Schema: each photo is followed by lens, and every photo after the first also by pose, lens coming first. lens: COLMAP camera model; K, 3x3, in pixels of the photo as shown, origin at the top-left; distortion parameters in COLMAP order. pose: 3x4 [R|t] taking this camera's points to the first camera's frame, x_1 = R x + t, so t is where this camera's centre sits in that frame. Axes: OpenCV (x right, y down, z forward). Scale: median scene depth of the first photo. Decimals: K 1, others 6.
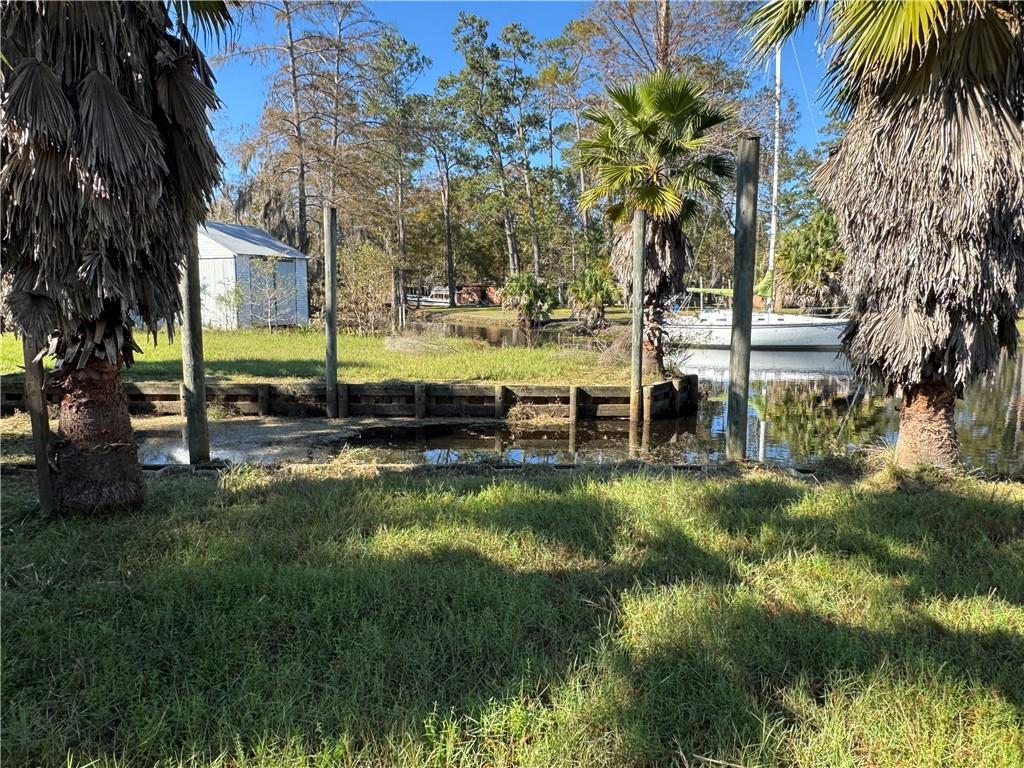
lens RADIAL K [[712.0, 0, 508.2], [0, 712.0, 381.9], [0, 0, 1]] dist [-0.000612, 0.004282]
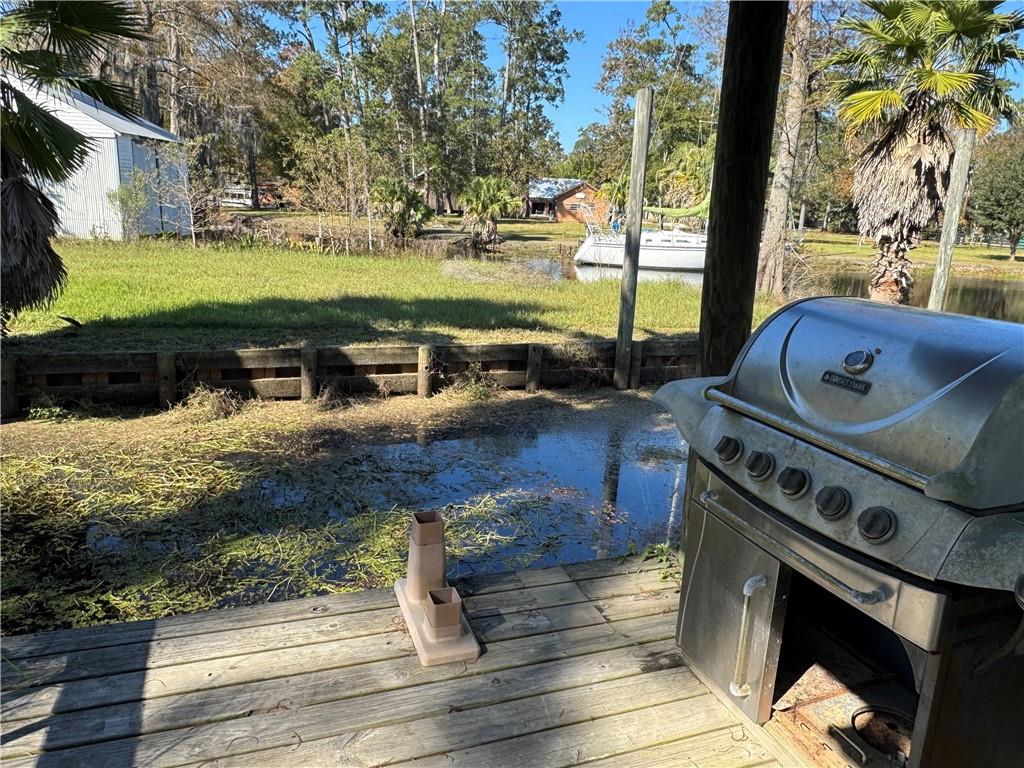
lens RADIAL K [[712.0, 0, 513.1], [0, 712.0, 383.4], [0, 0, 1]] dist [-0.000612, 0.004282]
pose [[0.938507, -0.042897, 0.342584, -0.179349], [-0.002265, 0.991465, 0.130351, -0.014974], [-0.345252, -0.123111, 0.930400, 0.104649]]
